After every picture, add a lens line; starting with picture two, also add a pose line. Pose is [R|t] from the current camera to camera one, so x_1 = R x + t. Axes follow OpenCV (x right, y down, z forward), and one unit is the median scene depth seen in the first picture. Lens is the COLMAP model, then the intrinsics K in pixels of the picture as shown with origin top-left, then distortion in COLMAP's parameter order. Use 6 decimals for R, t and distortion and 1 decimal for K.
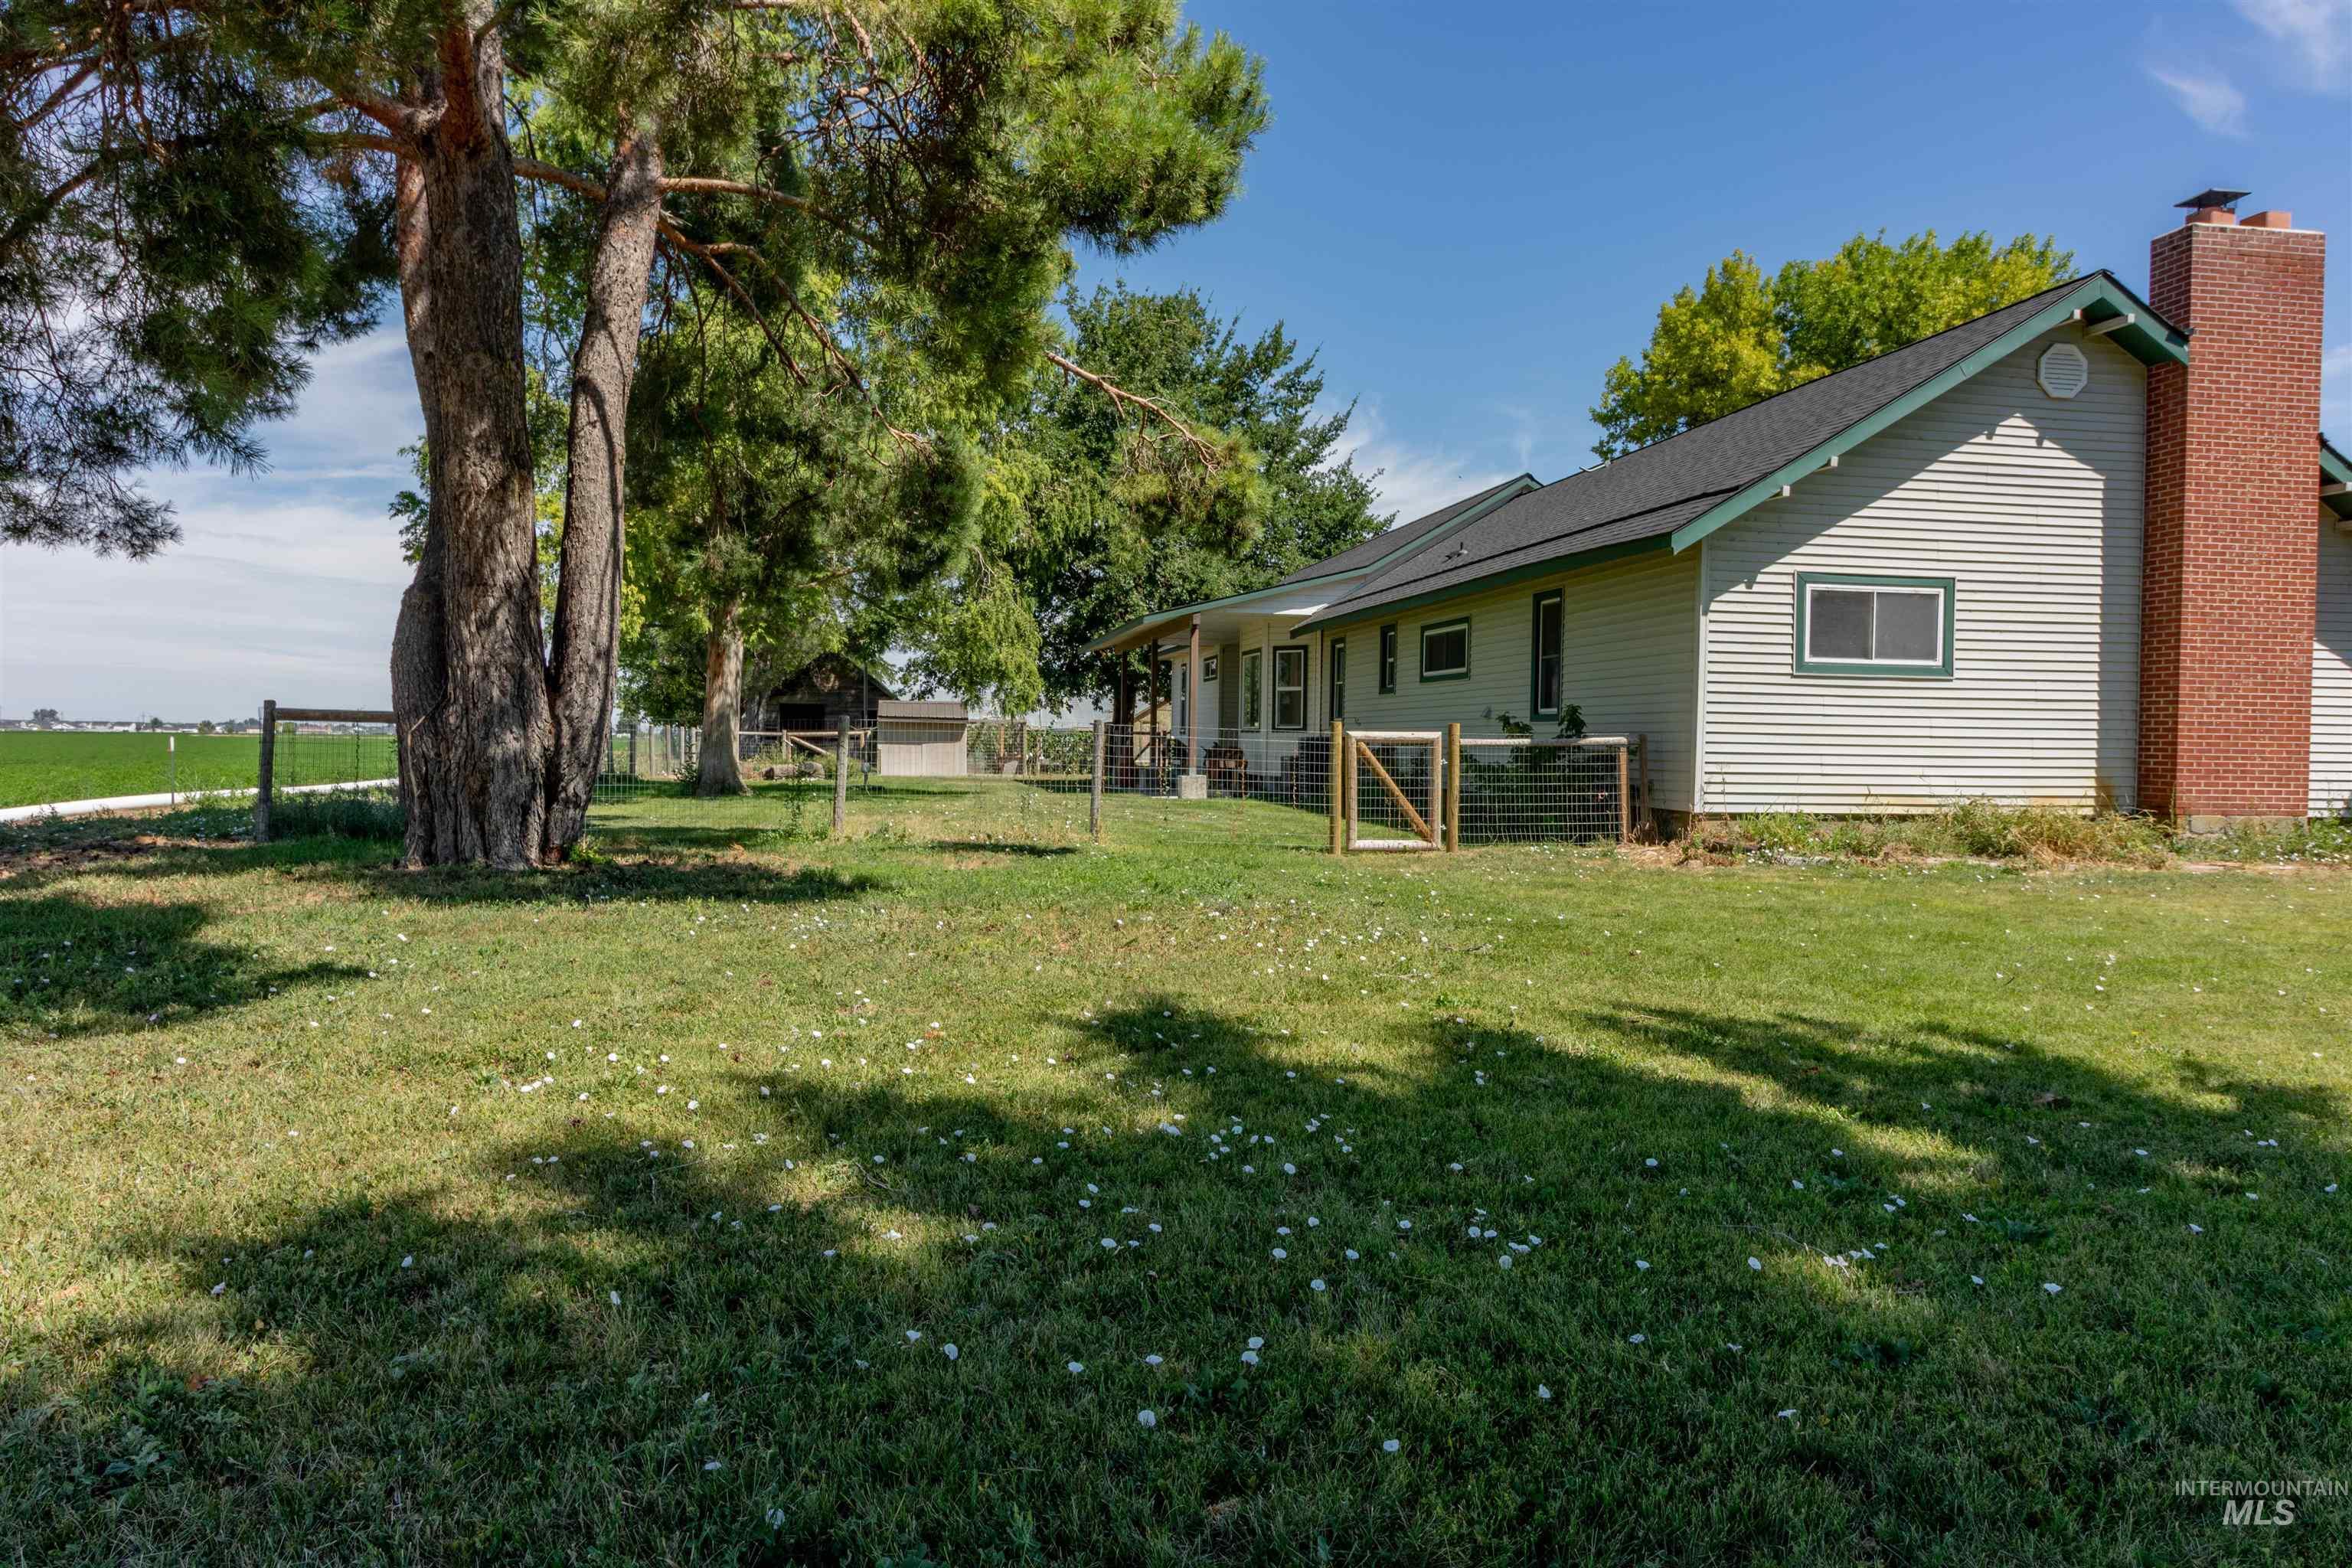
lens RADIAL K [[1526.8, 0, 1176.0], [0, 1526.8, 784.0], [0, 0, 1]] dist [0.000792, 0.000055]
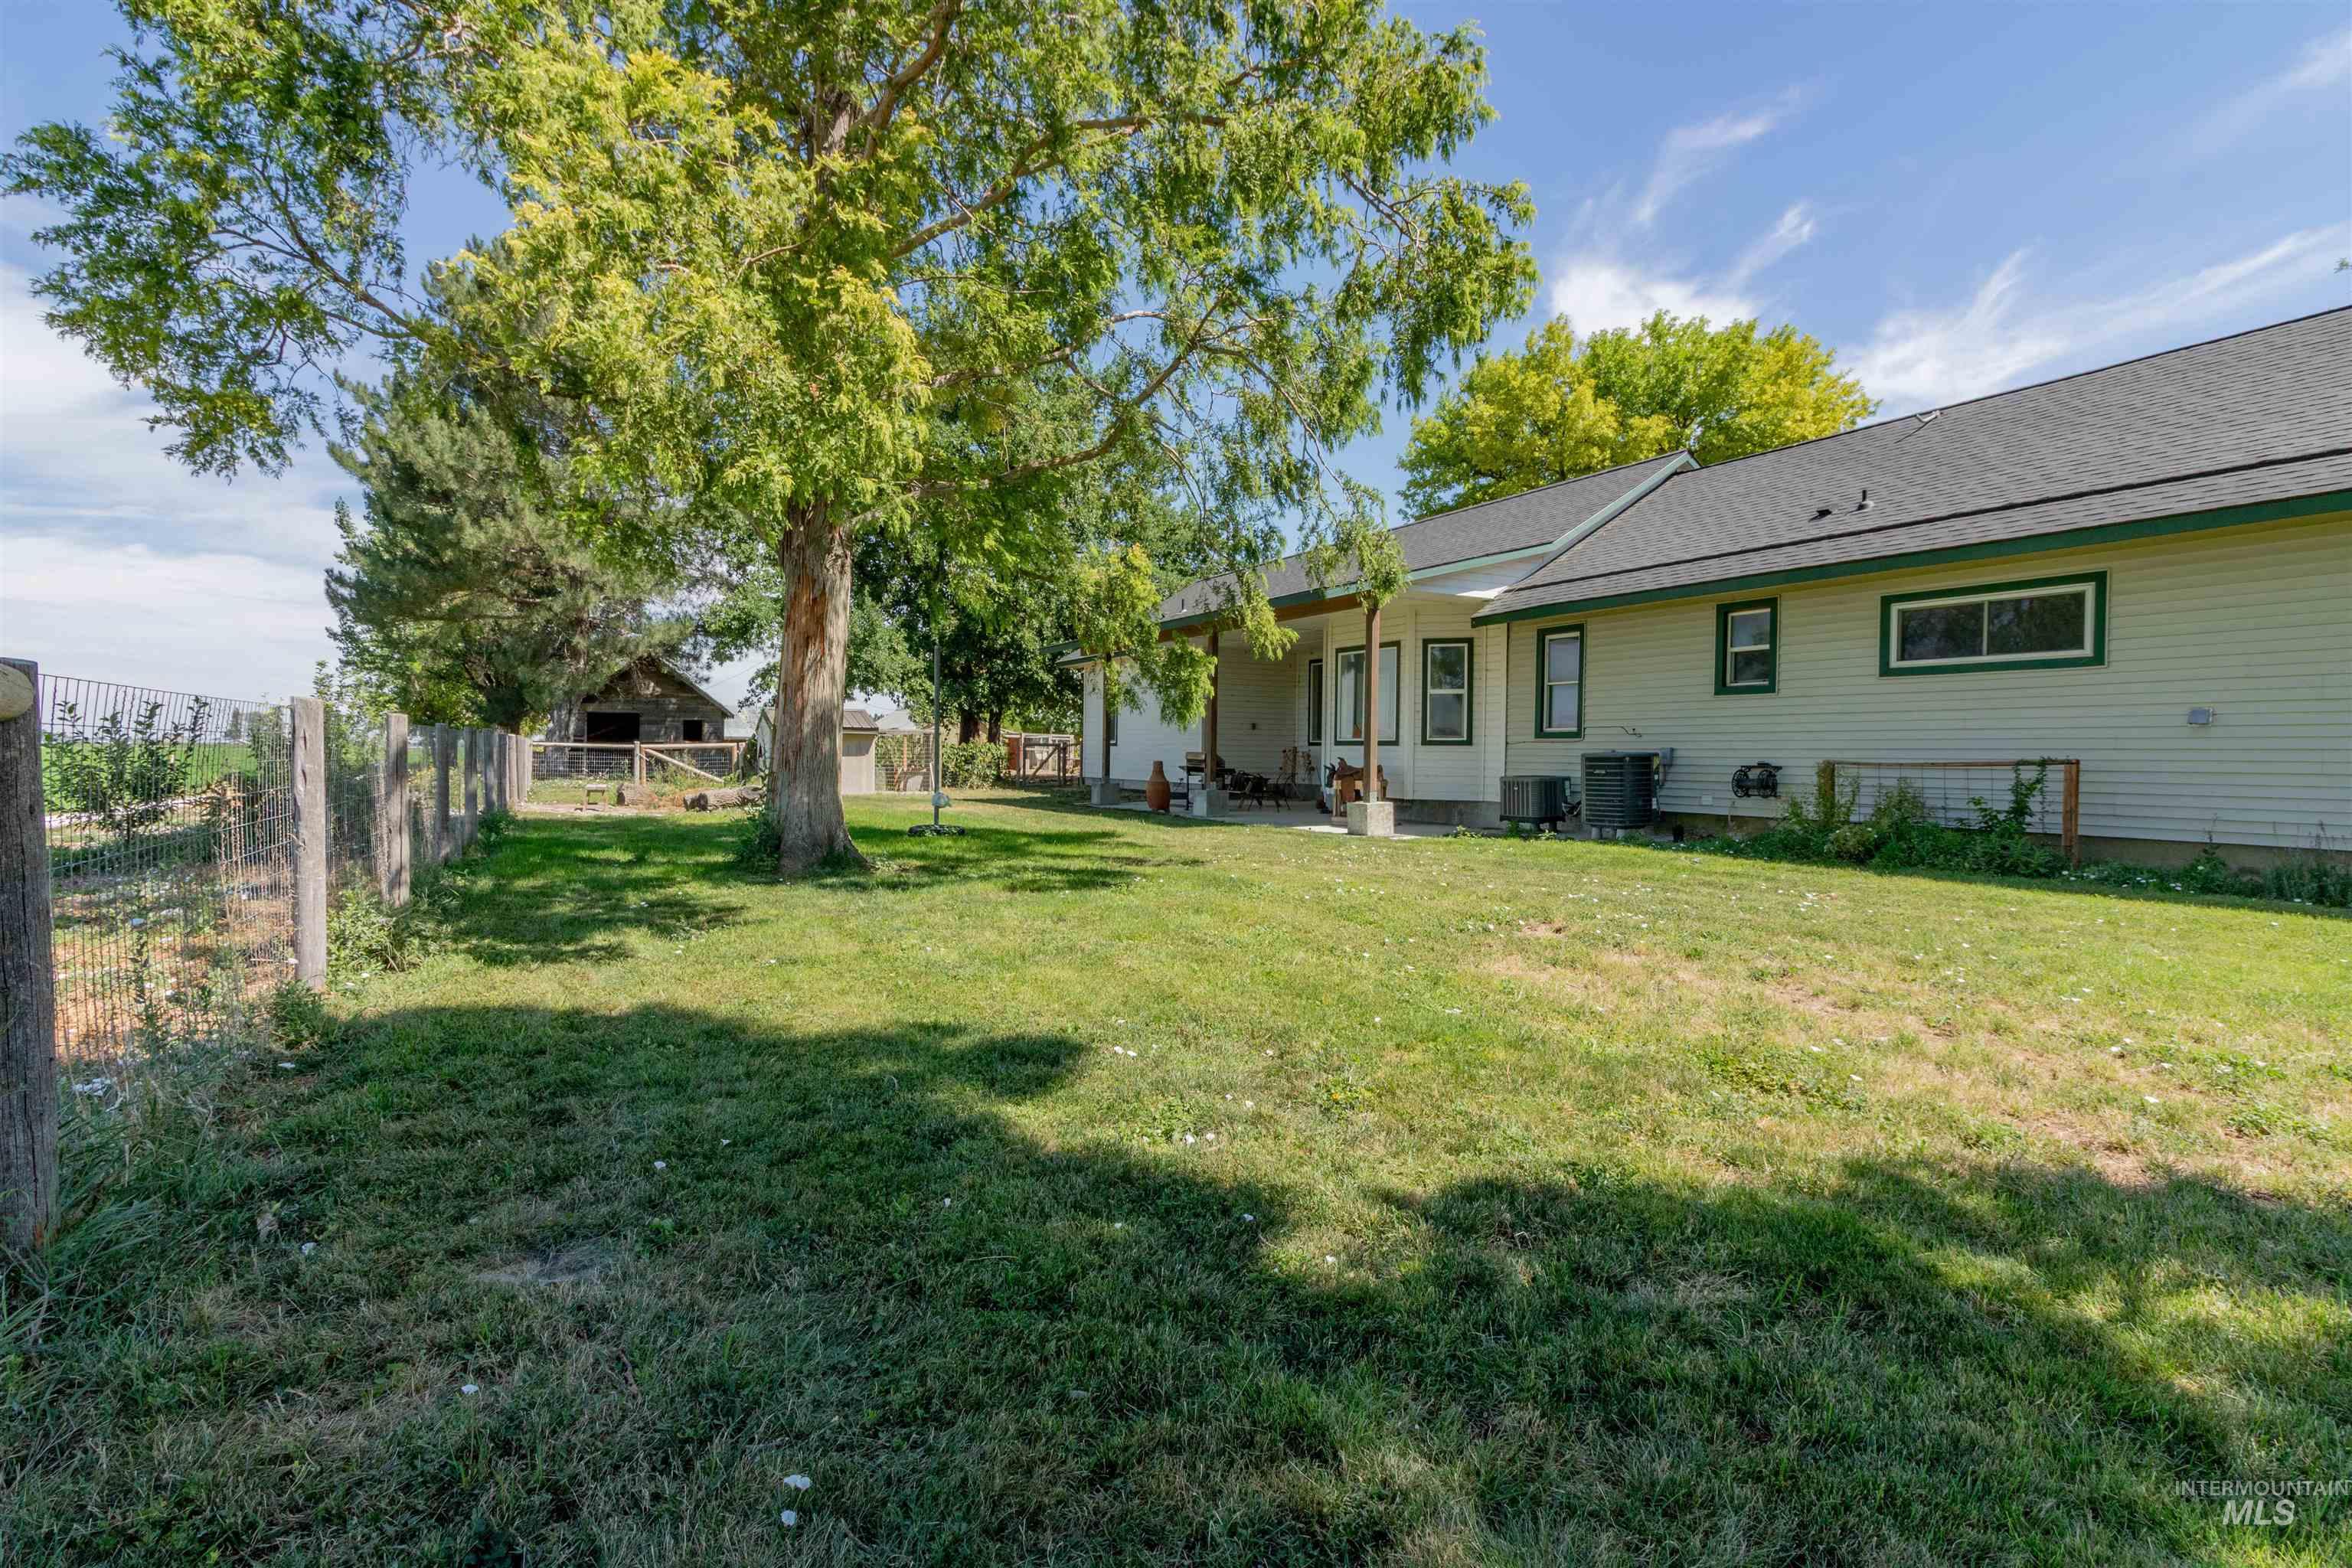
lens RADIAL K [[1081.8, 0, 1155.9], [0, 1081.8, 760.6], [0, 0, 1]] dist [-0.000654, 0.001158]
pose [[0.948004, -0.006906, 0.318184, -0.260423], [0.011455, 0.999857, -0.012428, -0.021206], [-0.318053, 0.015426, 0.947947, 0.519352]]
